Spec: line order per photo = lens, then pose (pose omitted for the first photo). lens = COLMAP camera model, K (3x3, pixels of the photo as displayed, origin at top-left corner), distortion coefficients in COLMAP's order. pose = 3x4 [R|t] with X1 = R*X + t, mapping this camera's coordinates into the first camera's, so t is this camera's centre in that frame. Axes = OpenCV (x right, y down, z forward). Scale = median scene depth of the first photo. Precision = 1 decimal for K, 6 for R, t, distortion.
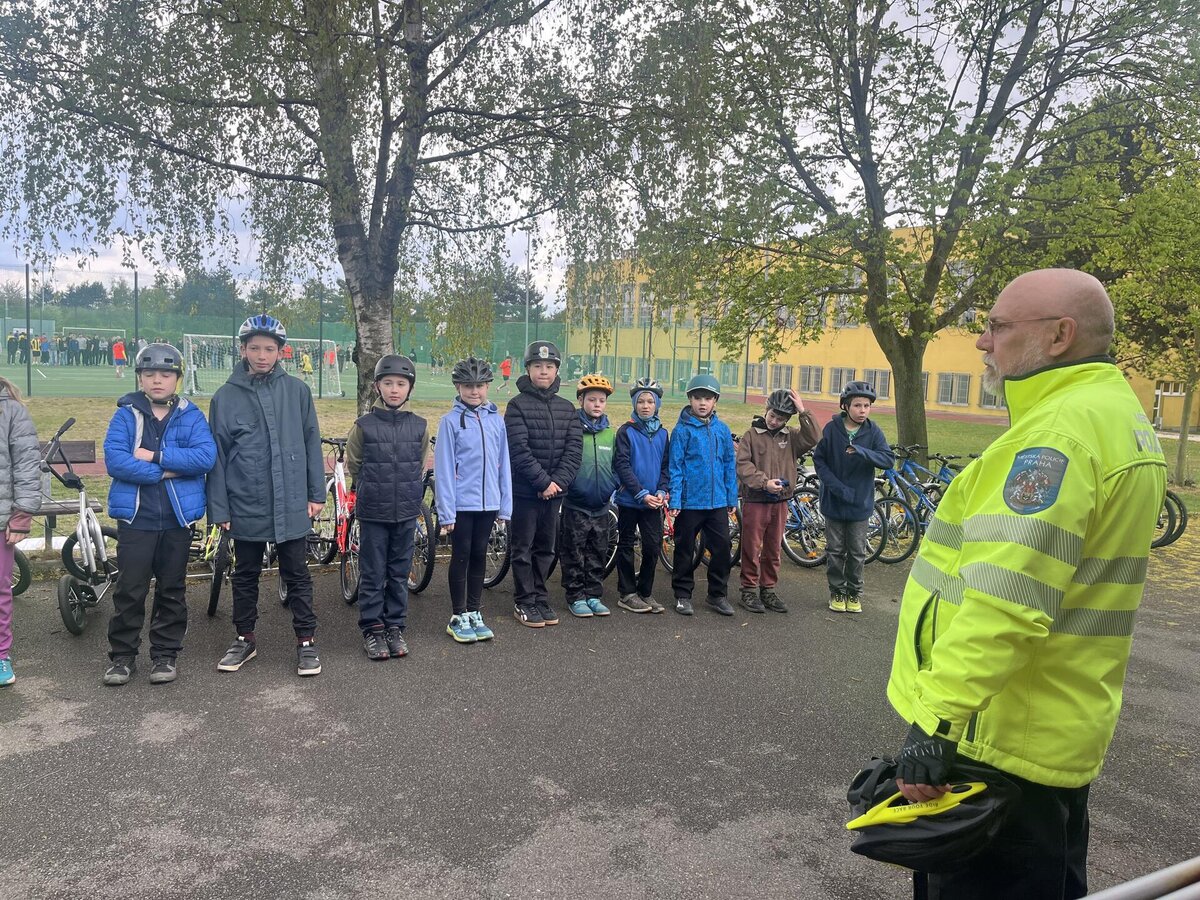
lens RADIAL K [[919.8, 0, 600.0], [0, 919.8, 450.0], [0, 0, 1]] dist [0.051983, -0.042375]
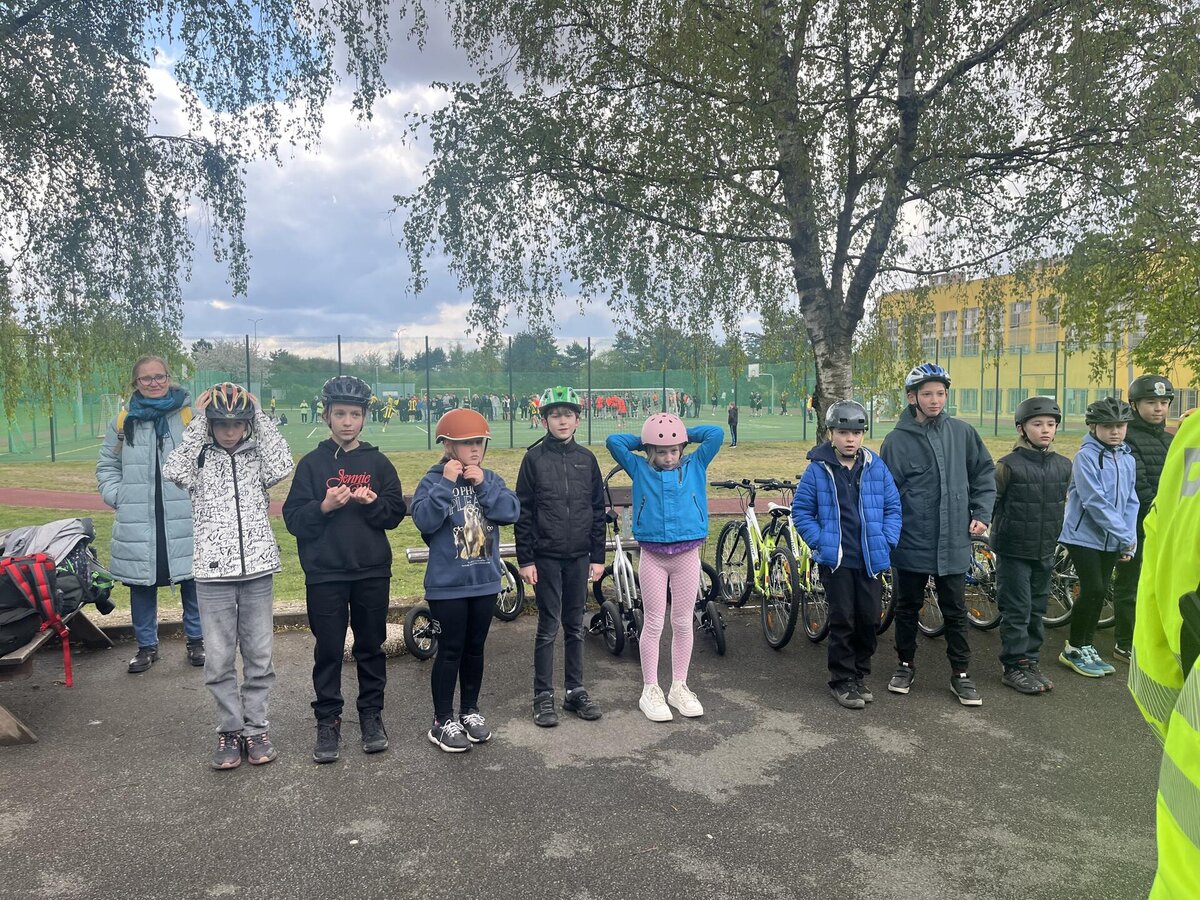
lens RADIAL K [[919.8, 0, 600.0], [0, 919.8, 450.0], [0, 0, 1]] dist [0.051983, -0.042375]
pose [[0.951530, -0.030138, -0.306076, -0.182832], [0.016606, 0.998770, -0.046719, -0.001101], [0.307108, 0.039372, 0.950860, -0.070856]]
